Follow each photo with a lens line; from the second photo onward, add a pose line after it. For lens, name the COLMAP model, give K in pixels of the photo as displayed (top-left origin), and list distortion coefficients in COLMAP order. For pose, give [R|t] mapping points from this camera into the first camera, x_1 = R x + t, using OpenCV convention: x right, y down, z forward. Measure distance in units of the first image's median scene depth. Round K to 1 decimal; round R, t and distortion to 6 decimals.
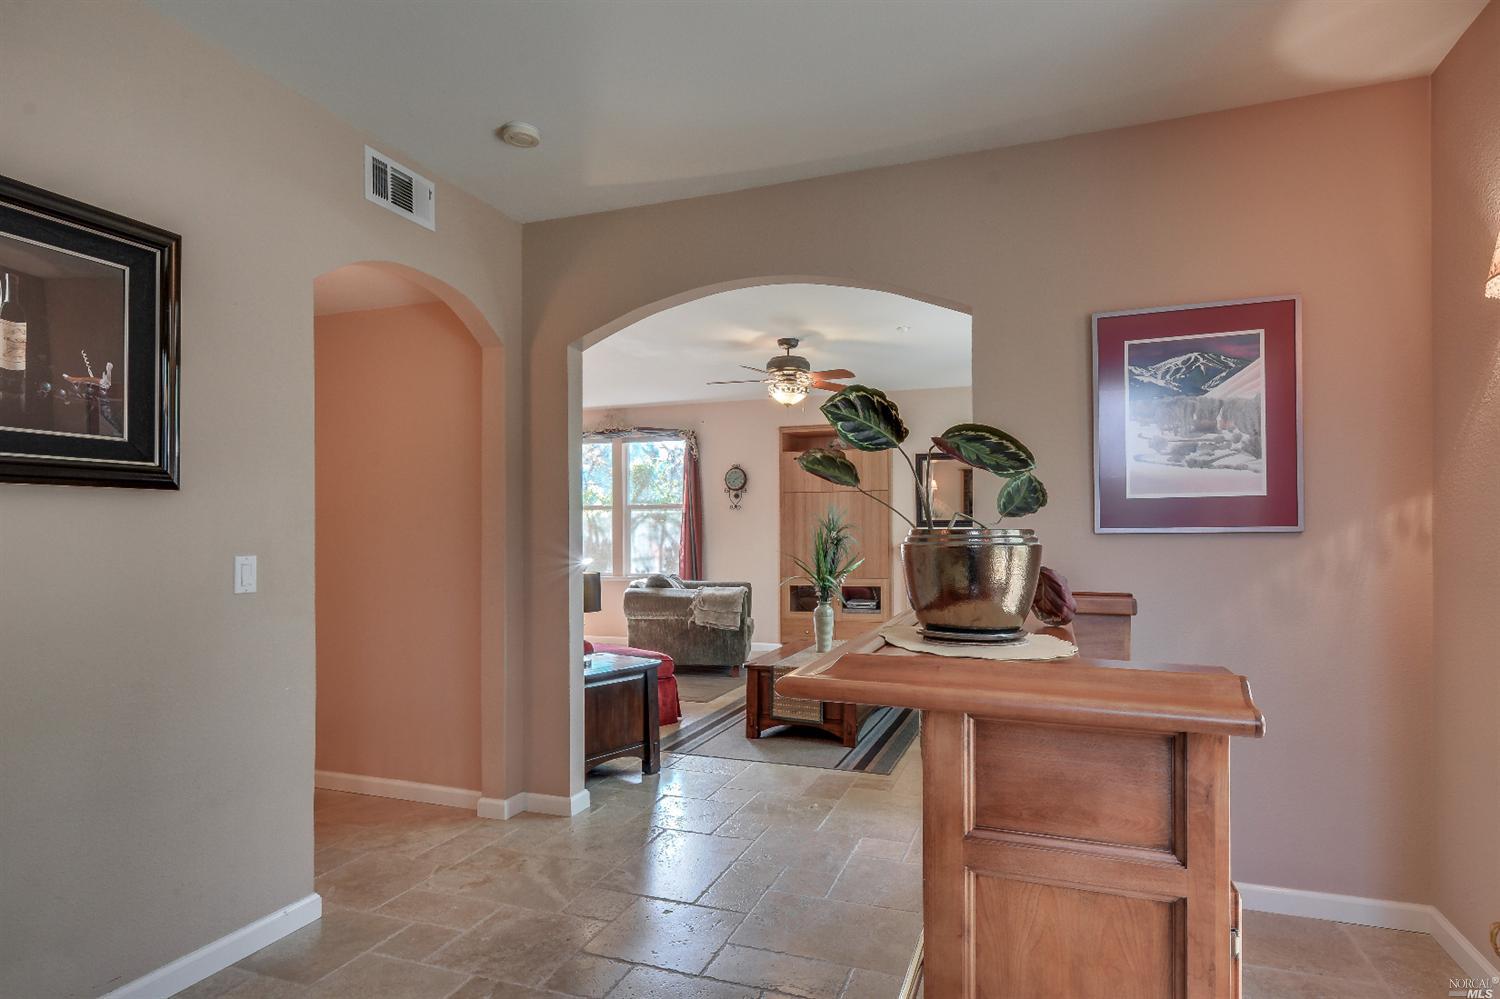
lens RADIAL K [[807.4, 0, 754.4], [0, 807.4, 514.1], [0, 0, 1]] dist [0.002817, 0.000255]
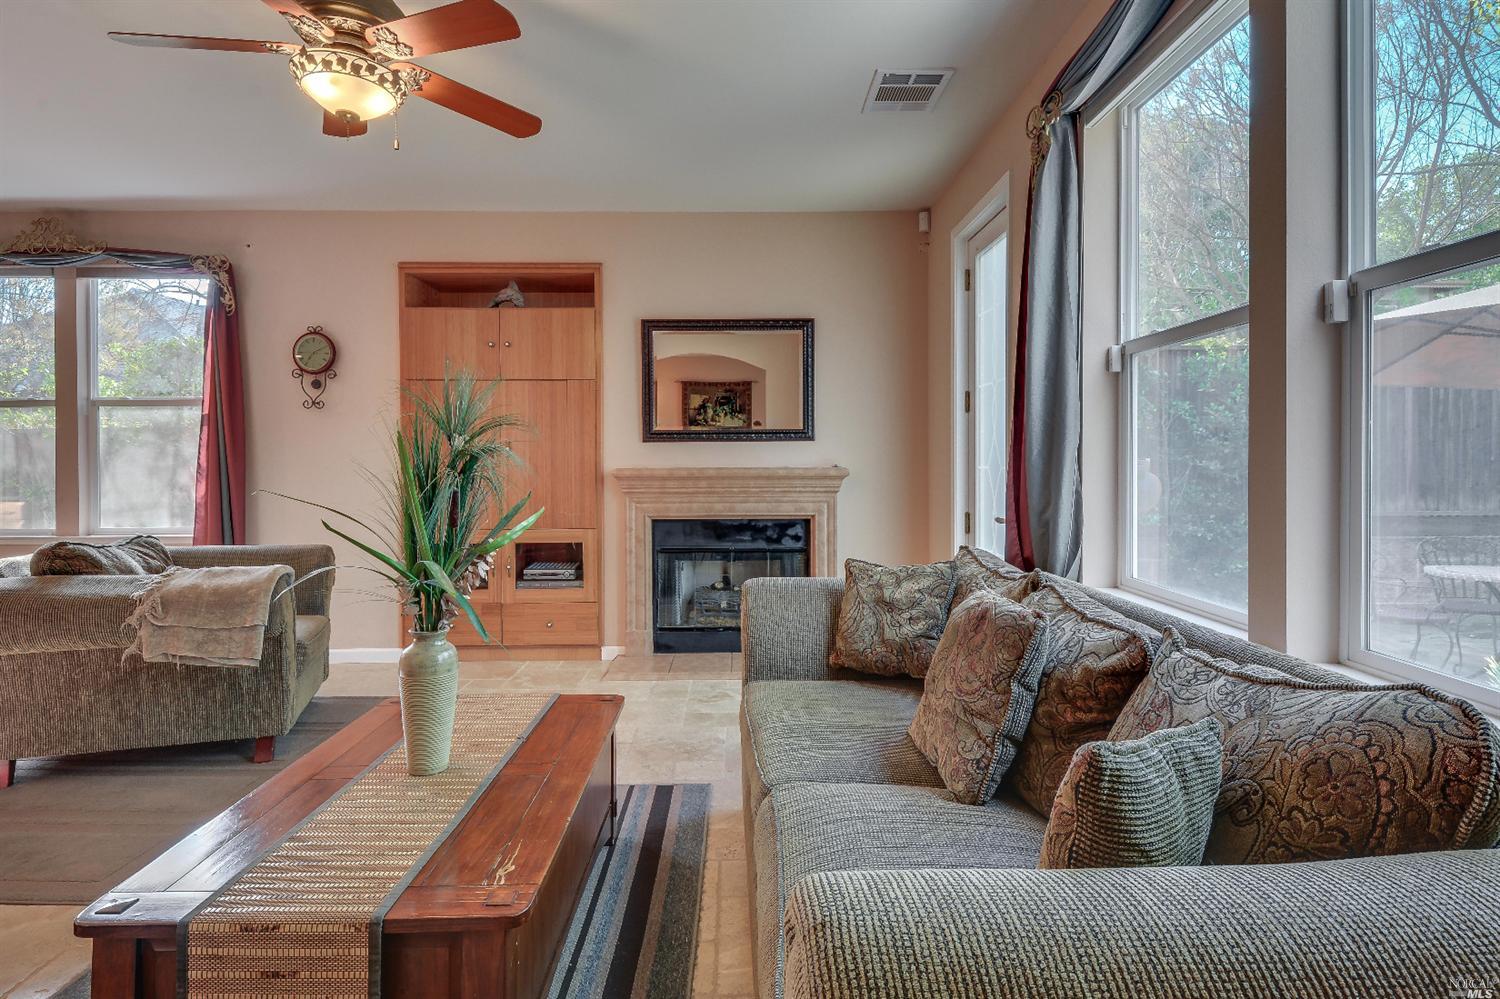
lens RADIAL K [[807.4, 0, 768.1], [0, 807.4, 468.6], [0, 0, 1]] dist [0.002817, 0.000255]
pose [[0.926490, -0.004250, 0.376294, 0.059063], [-0.008678, 0.999429, 0.032654, 0.015313], [-0.376218, -0.033519, 0.925925, 0.398965]]
